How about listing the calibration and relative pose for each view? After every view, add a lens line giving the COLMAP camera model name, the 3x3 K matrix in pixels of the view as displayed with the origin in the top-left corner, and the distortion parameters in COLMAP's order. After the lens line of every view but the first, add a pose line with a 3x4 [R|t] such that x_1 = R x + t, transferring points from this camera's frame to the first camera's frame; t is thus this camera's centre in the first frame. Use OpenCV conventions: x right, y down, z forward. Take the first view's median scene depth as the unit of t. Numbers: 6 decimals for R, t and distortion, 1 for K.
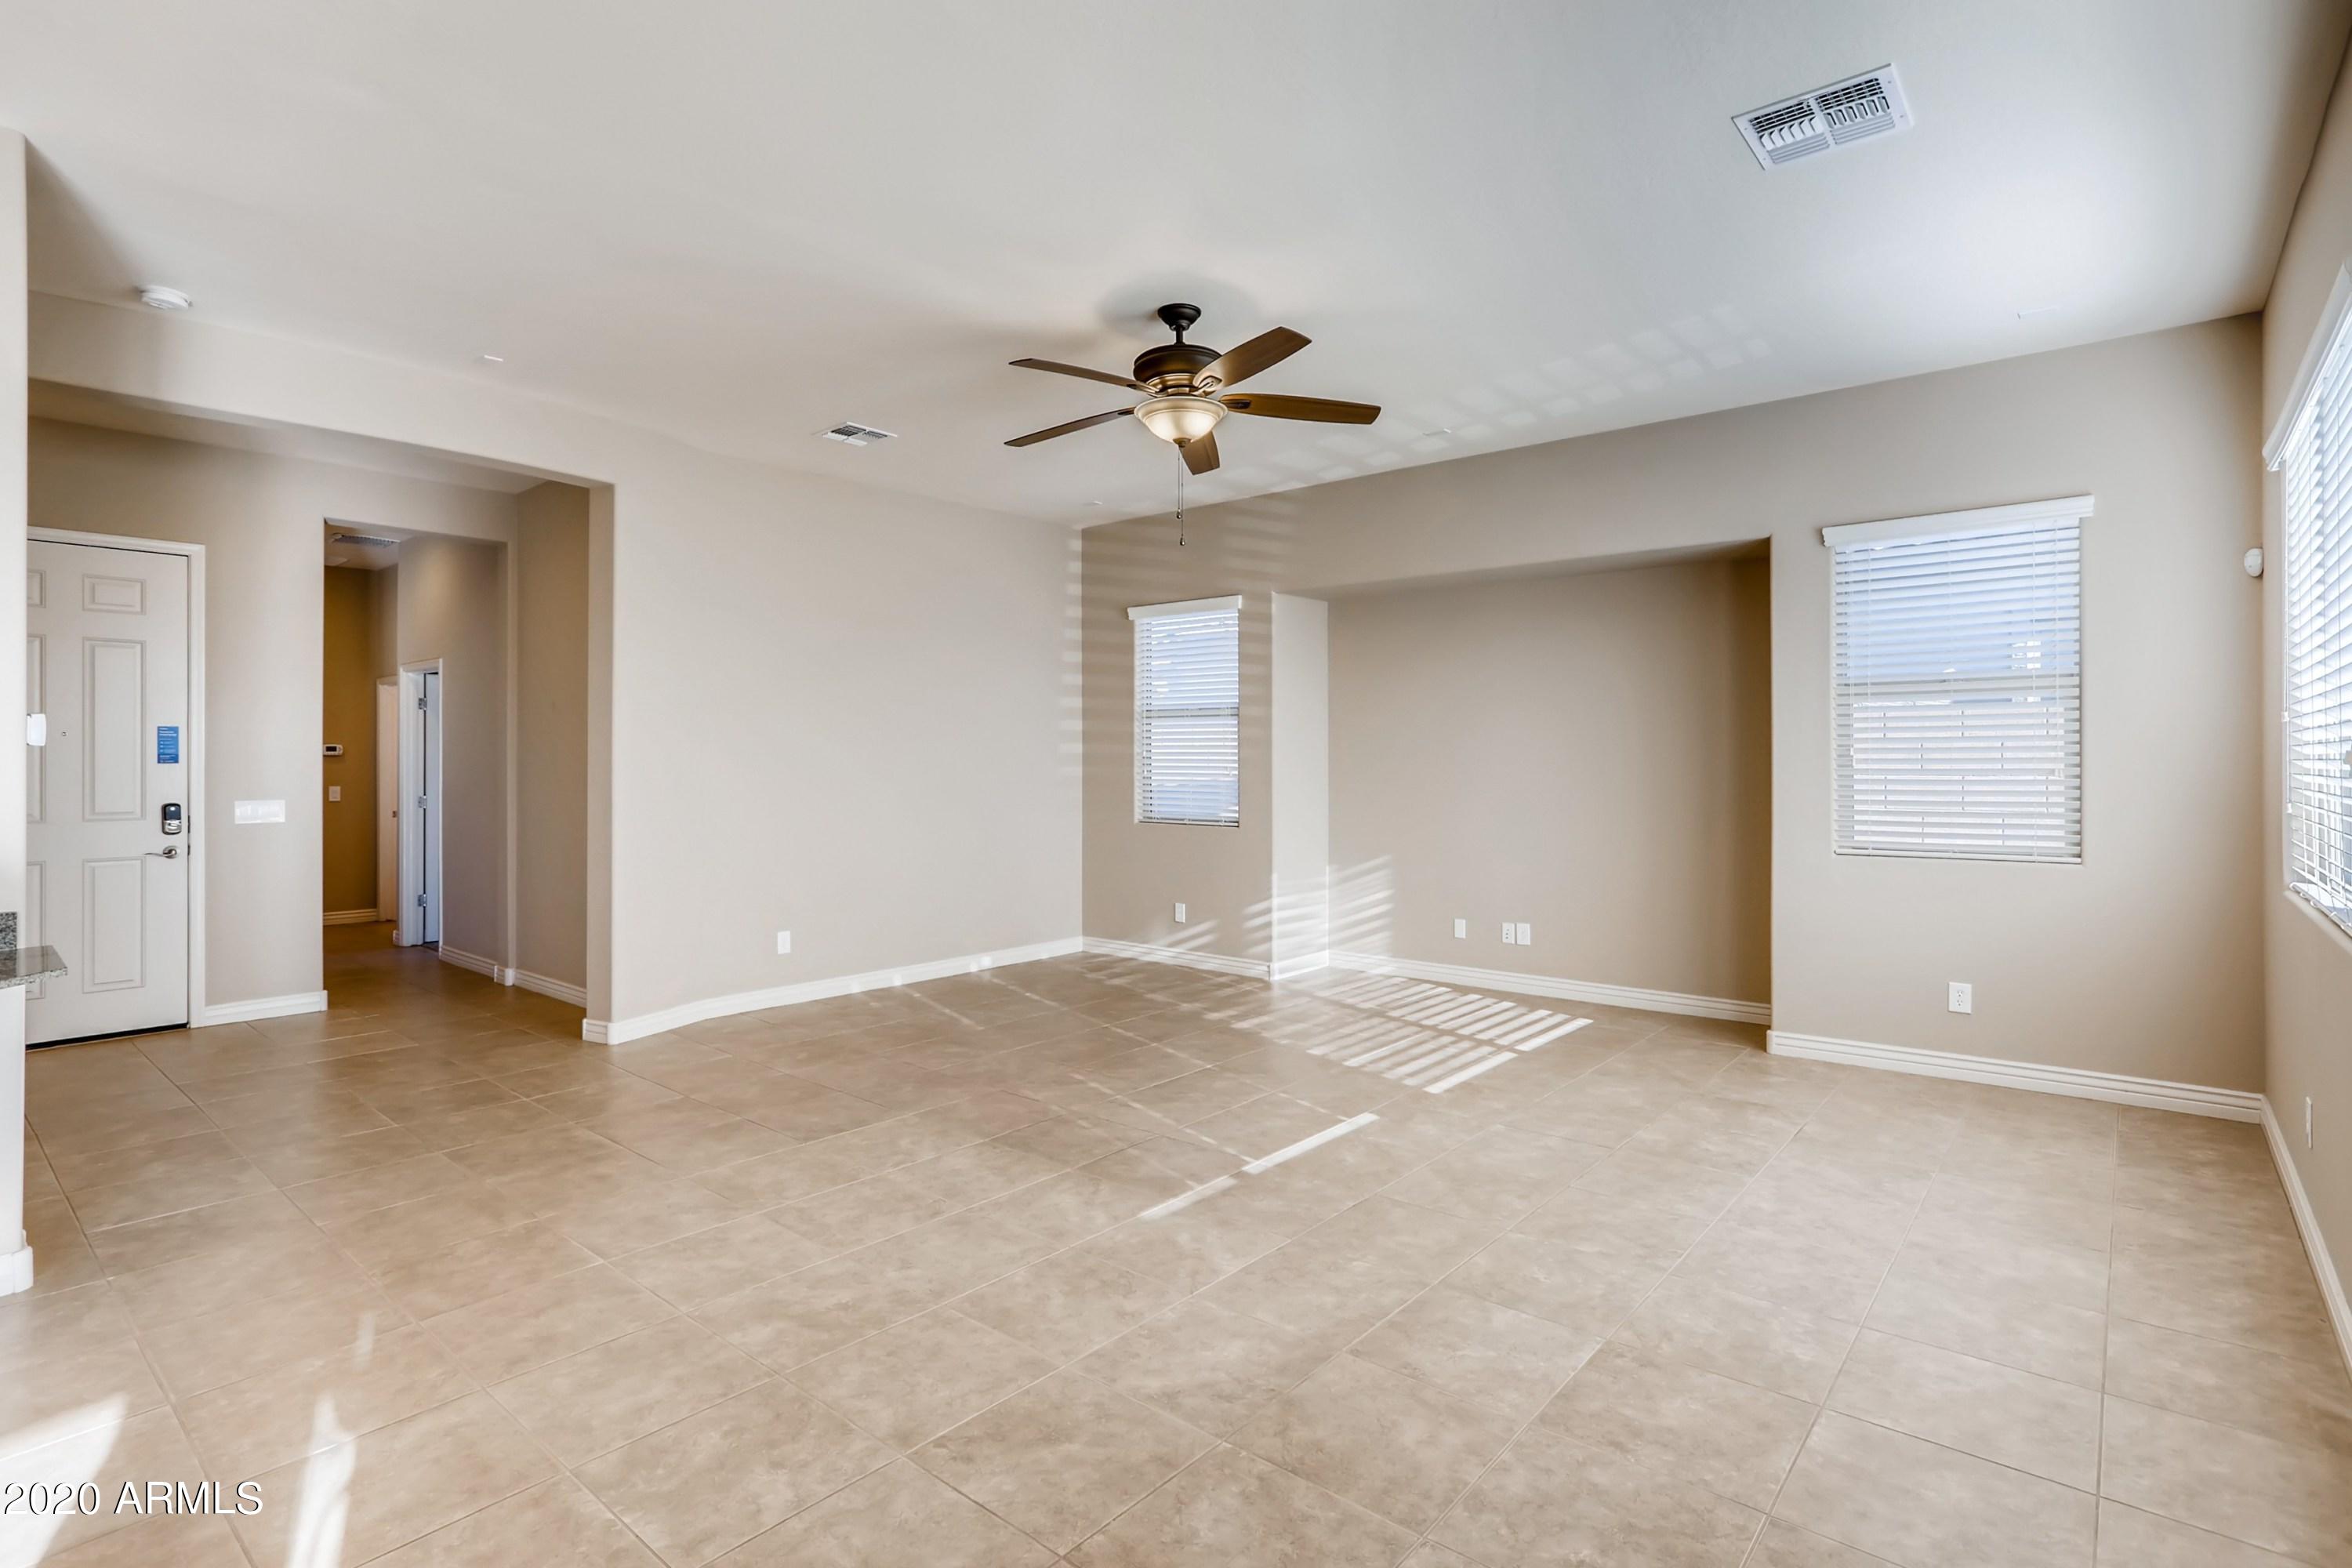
lens RADIAL K [[1168.5, 0, 1165.9], [0, 1168.5, 784.2], [0, 0, 1]] dist [0.003960, 0.001583]
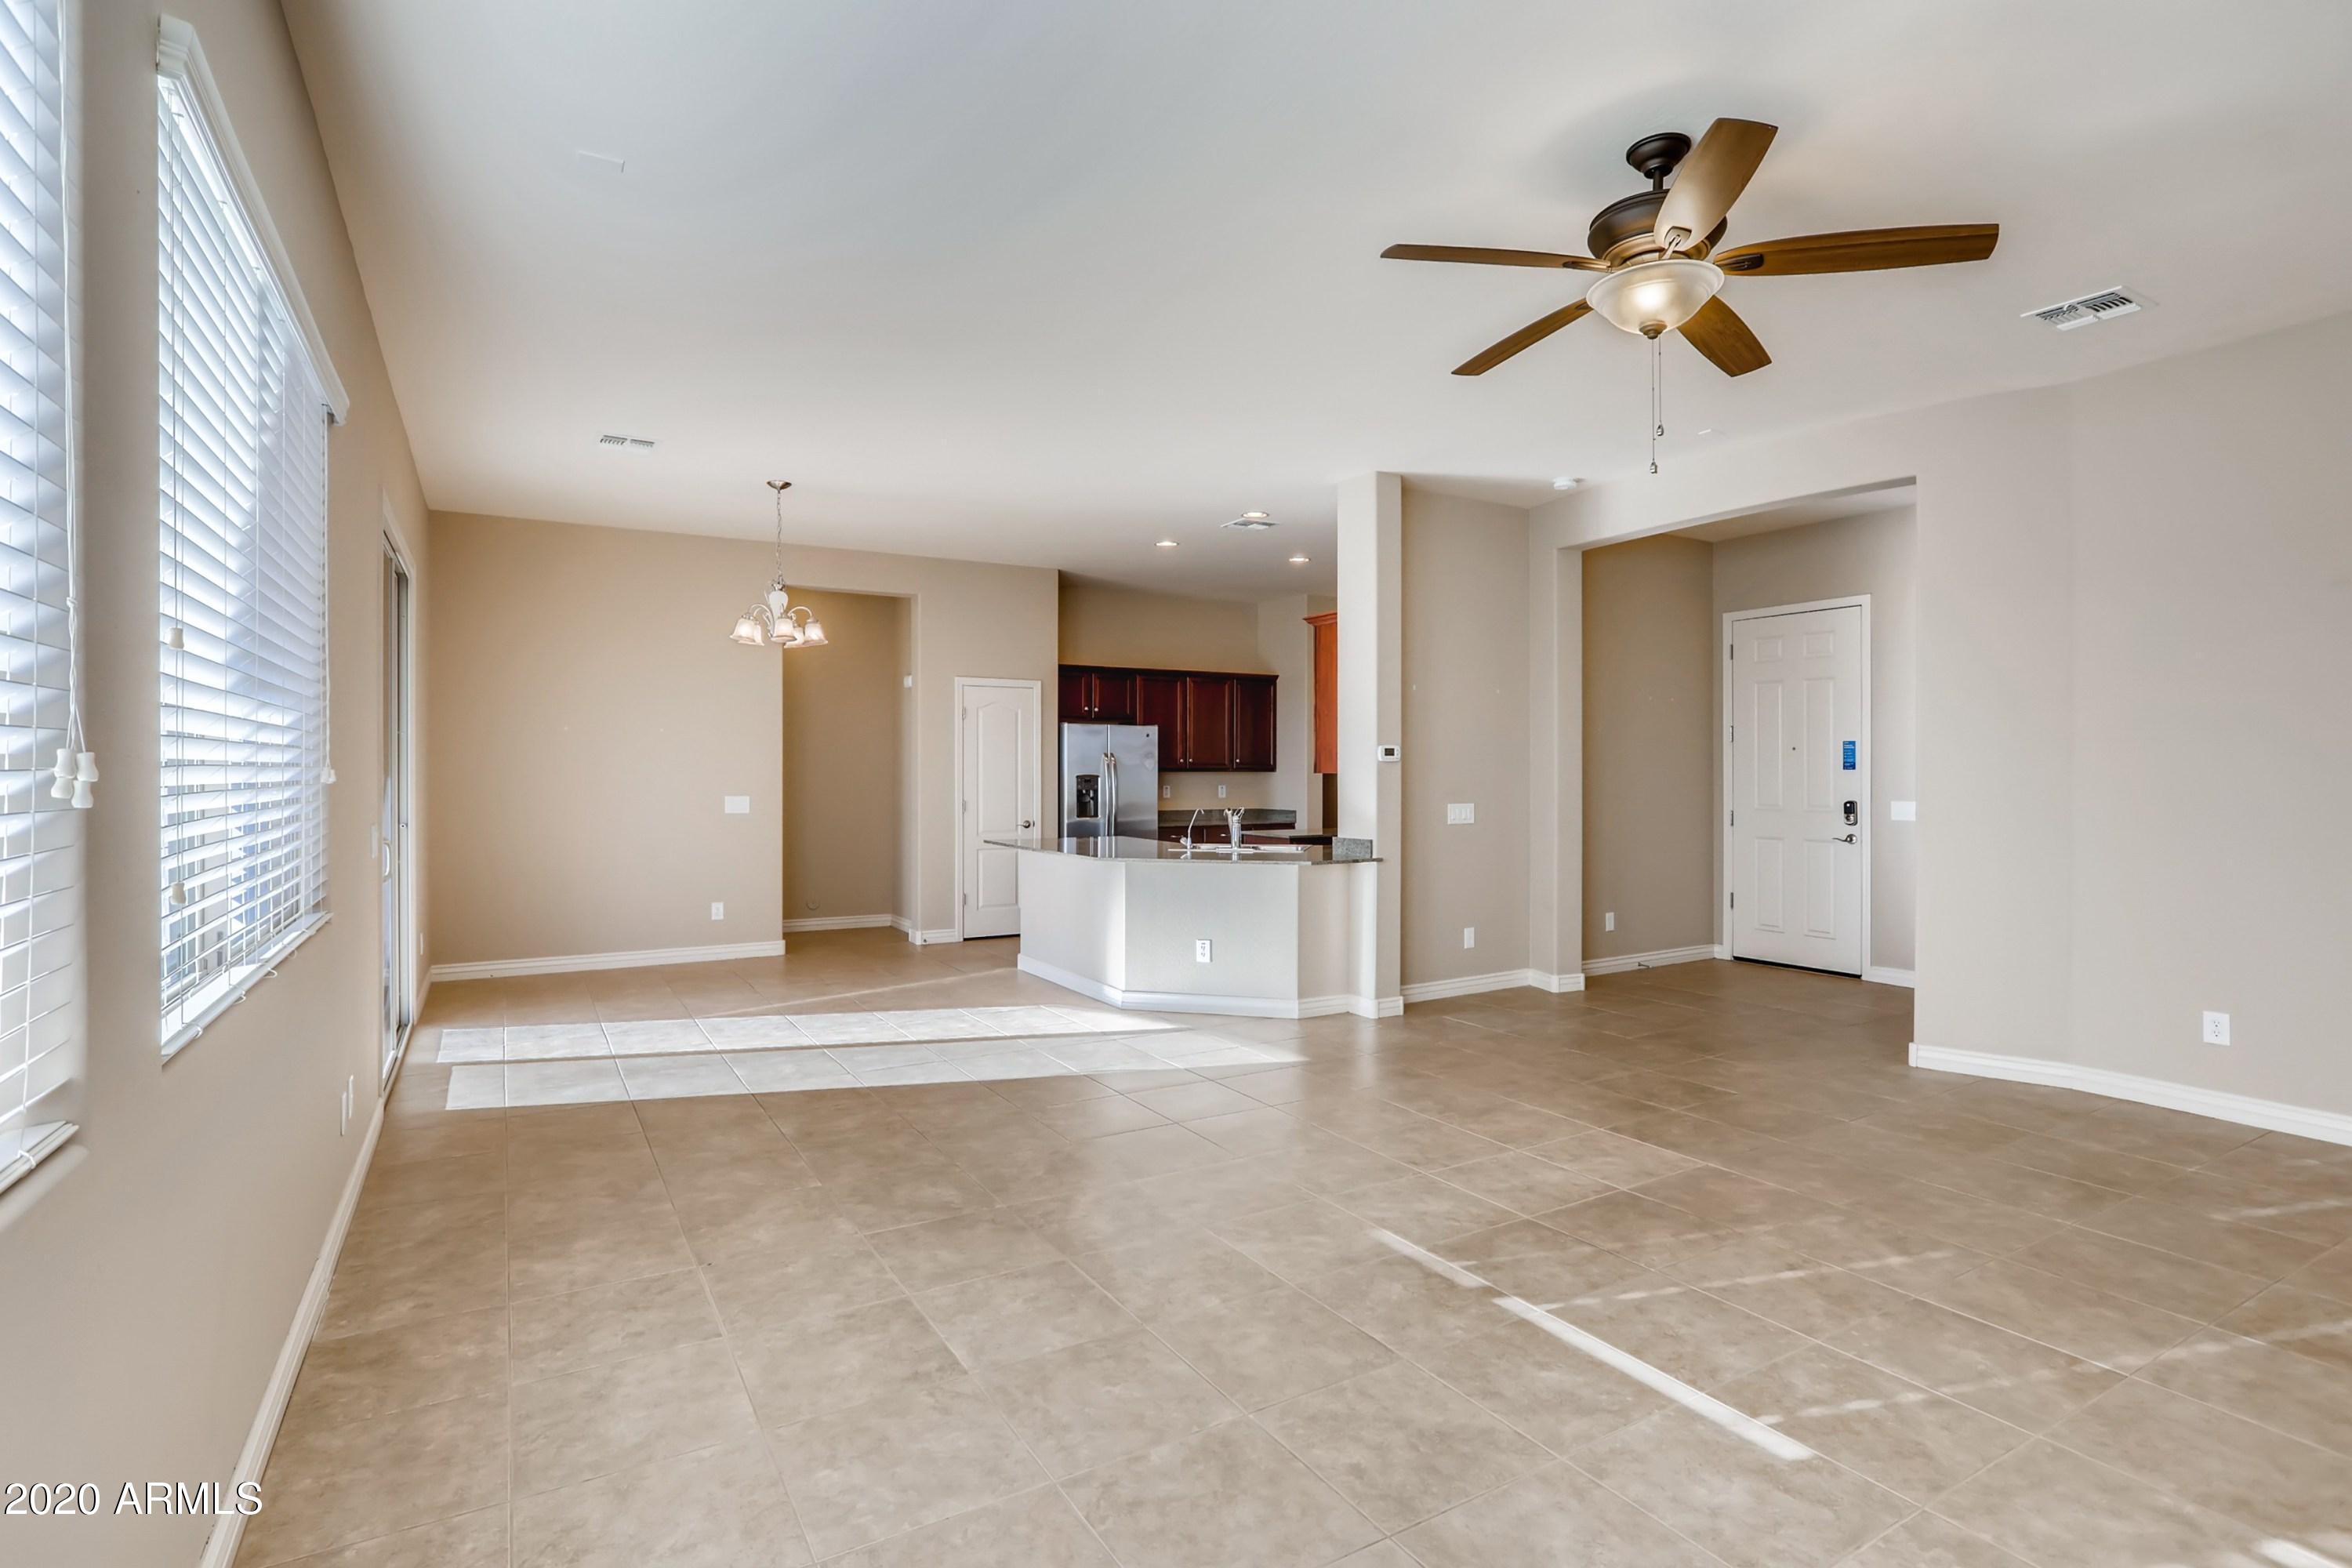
lens RADIAL K [[1168.5, 0, 1165.9], [0, 1168.5, 784.2], [0, 0, 1]] dist [0.003960, 0.001583]
pose [[-0.355299, 0.007814, -0.934720, 0.890063], [-0.010206, 0.999873, 0.012238, -0.014318], [0.934697, 0.013888, -0.355175, 1.091666]]
